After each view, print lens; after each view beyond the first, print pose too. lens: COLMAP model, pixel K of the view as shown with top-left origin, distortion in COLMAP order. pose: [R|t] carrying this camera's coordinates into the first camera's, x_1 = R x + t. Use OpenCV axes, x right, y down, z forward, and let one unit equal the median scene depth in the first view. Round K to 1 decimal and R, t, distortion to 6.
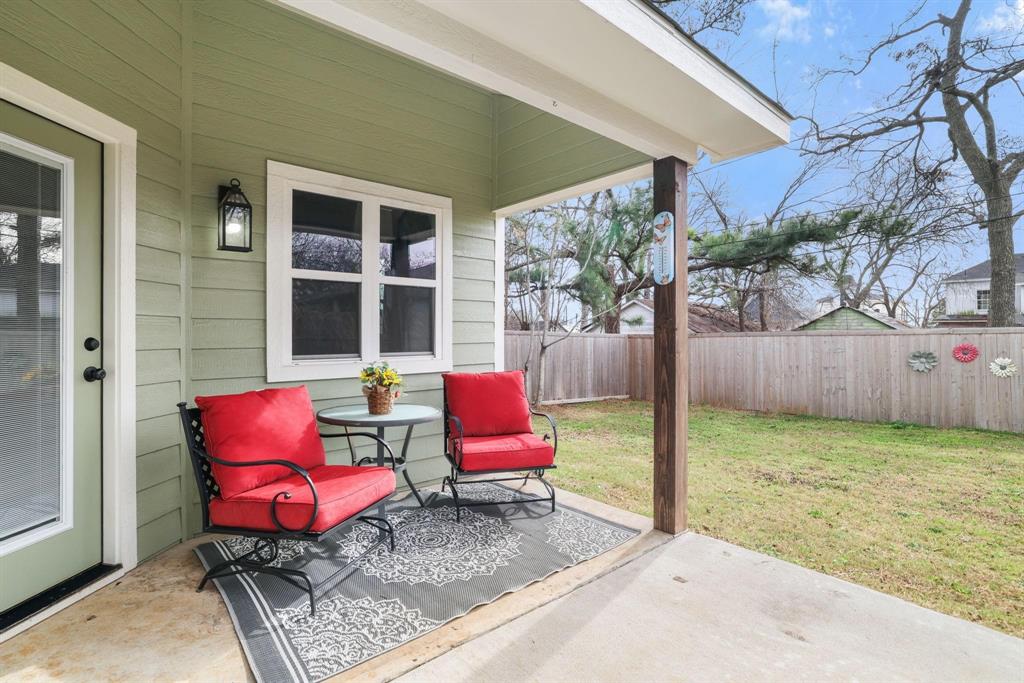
lens RADIAL K [[471.8, 0, 515.5], [0, 471.8, 330.7], [0, 0, 1]] dist [-0.001687, 0.000009]
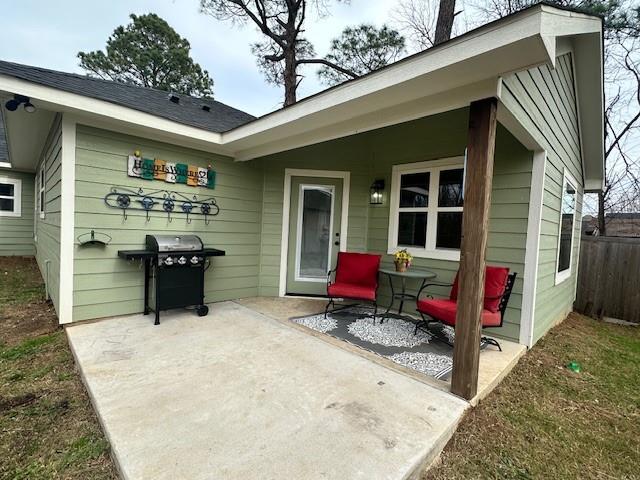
lens RADIAL K [[262.9, 0, 320.0], [0, 262.9, 240.0], [0, 0, 1]] dist [0.000396, -0.000017]
pose [[0.148313, 0.043832, -0.987969, 0.811845], [-0.047476, 0.998181, 0.037158, -0.000859], [0.987800, 0.041394, 0.150124, 0.419434]]
